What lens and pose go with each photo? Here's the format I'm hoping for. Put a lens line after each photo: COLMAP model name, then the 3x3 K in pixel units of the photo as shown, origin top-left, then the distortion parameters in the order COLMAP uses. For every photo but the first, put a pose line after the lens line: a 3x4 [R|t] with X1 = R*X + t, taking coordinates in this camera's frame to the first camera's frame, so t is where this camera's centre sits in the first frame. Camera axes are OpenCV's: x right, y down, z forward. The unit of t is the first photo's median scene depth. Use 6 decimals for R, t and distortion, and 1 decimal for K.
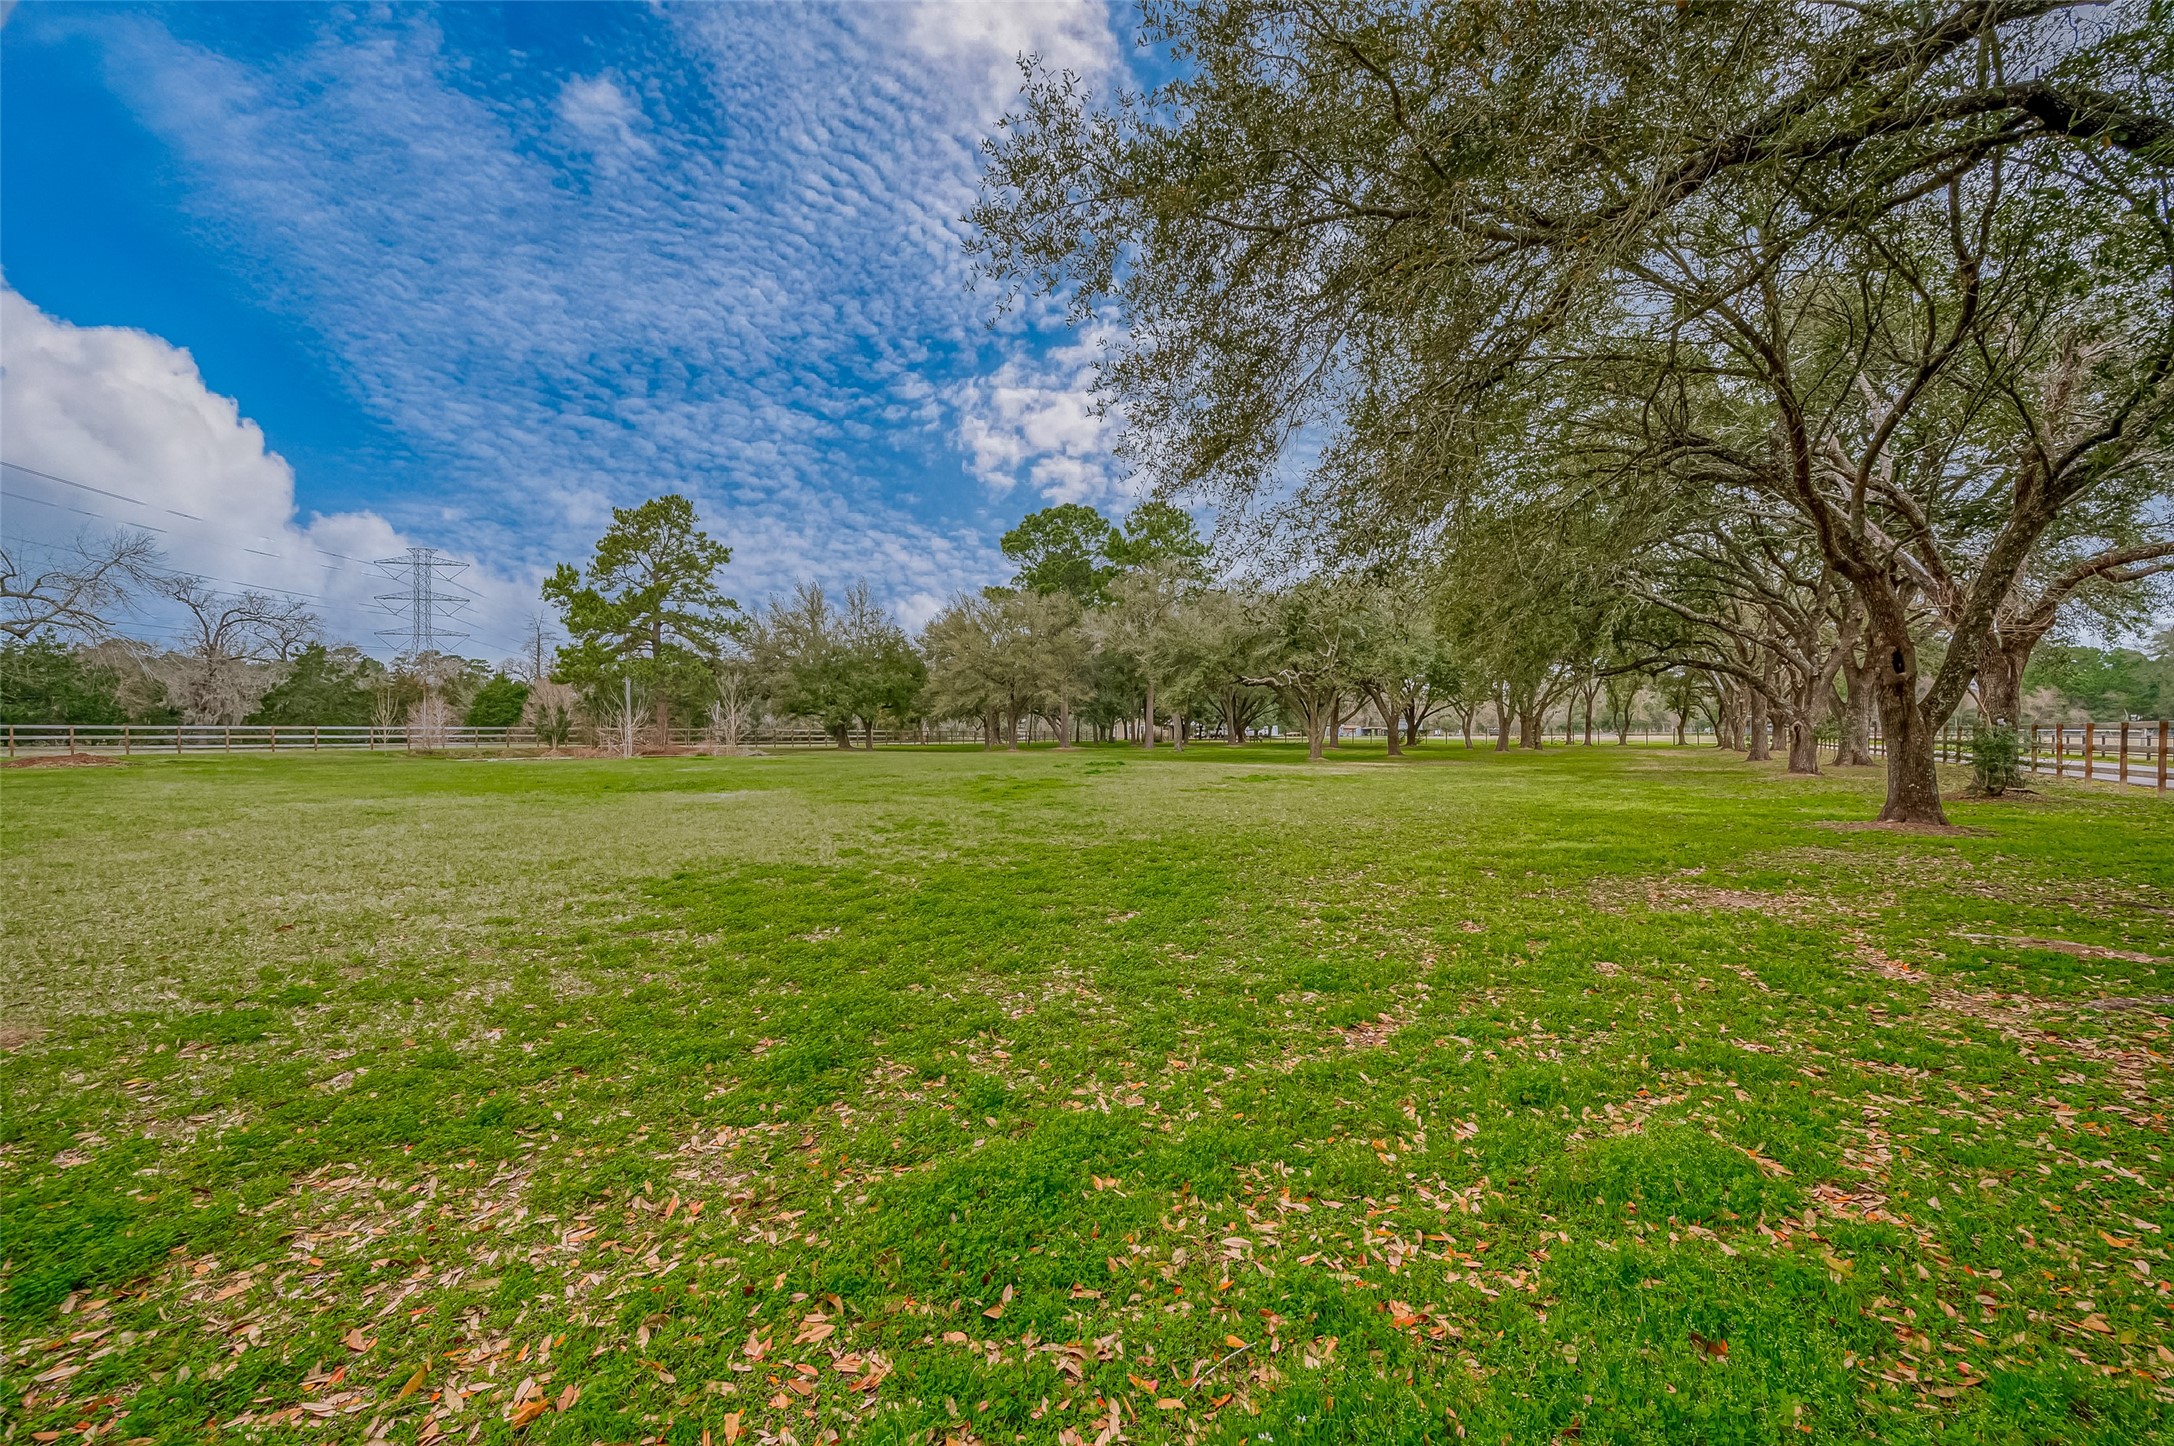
lens RADIAL K [[868.7, 0, 1084.0], [0, 868.7, 729.3], [0, 0, 1]] dist [0.001584, 0.000297]
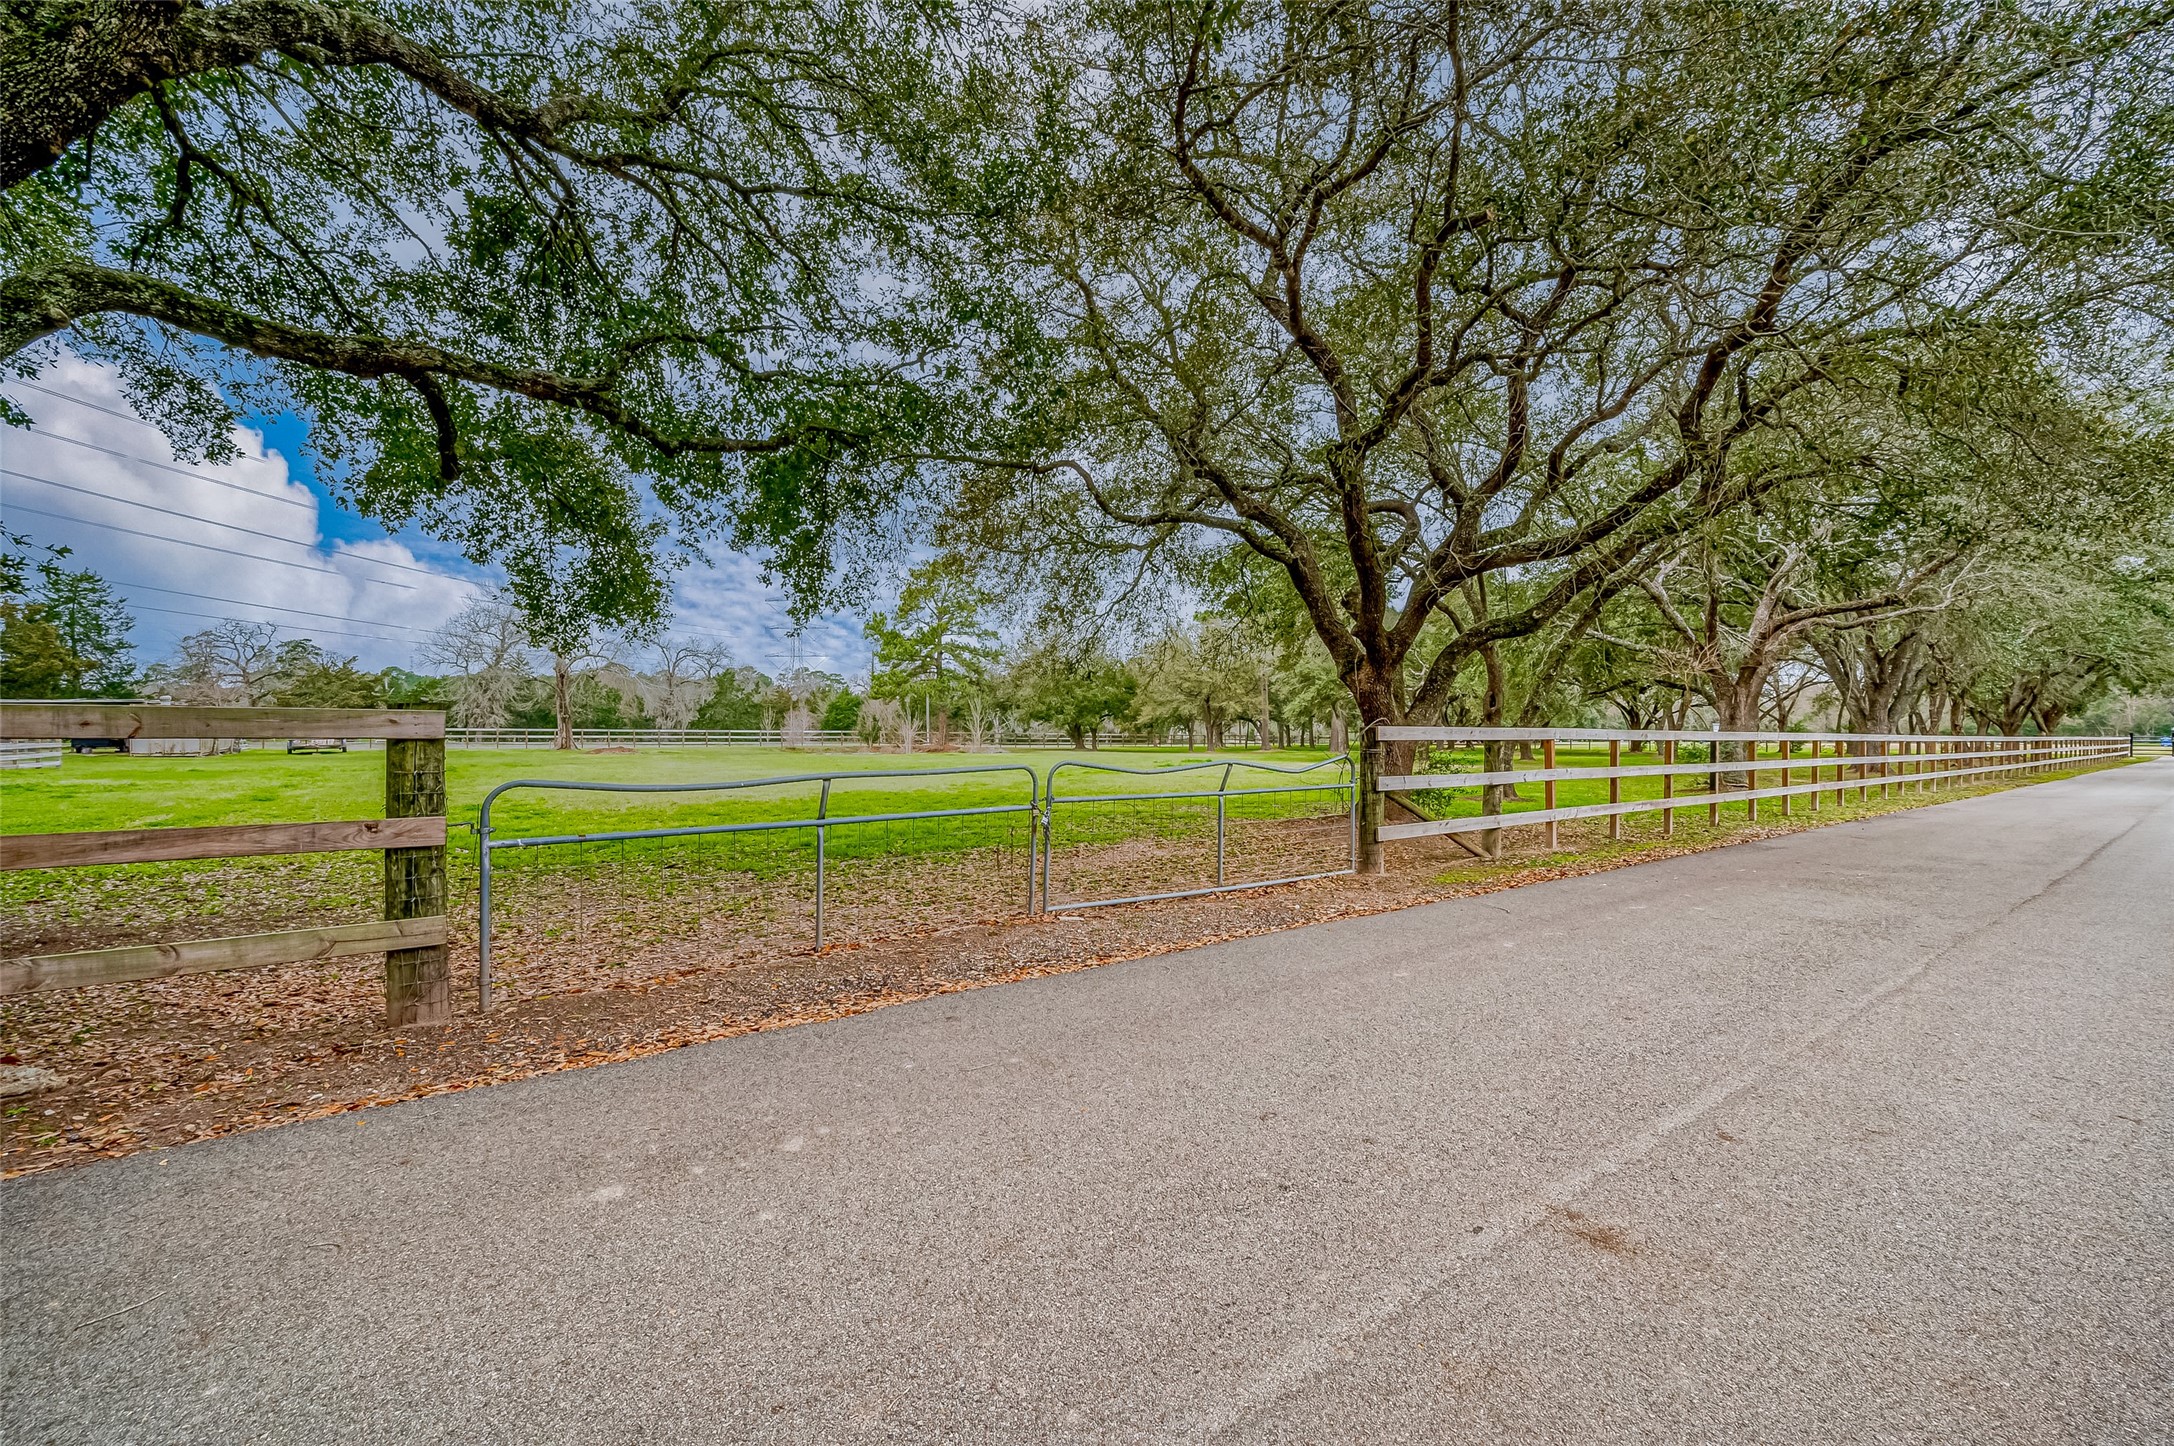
lens RADIAL K [[868.7, 0, 1089.2], [0, 868.7, 726.1], [0, 0, 1]] dist [0.001584, 0.000297]
pose [[0.946400, 0.001013, -0.322995, 0.145265], [-0.002900, 0.999981, -0.005360, -0.004051], [0.322984, 0.006009, 0.946385, -0.168487]]
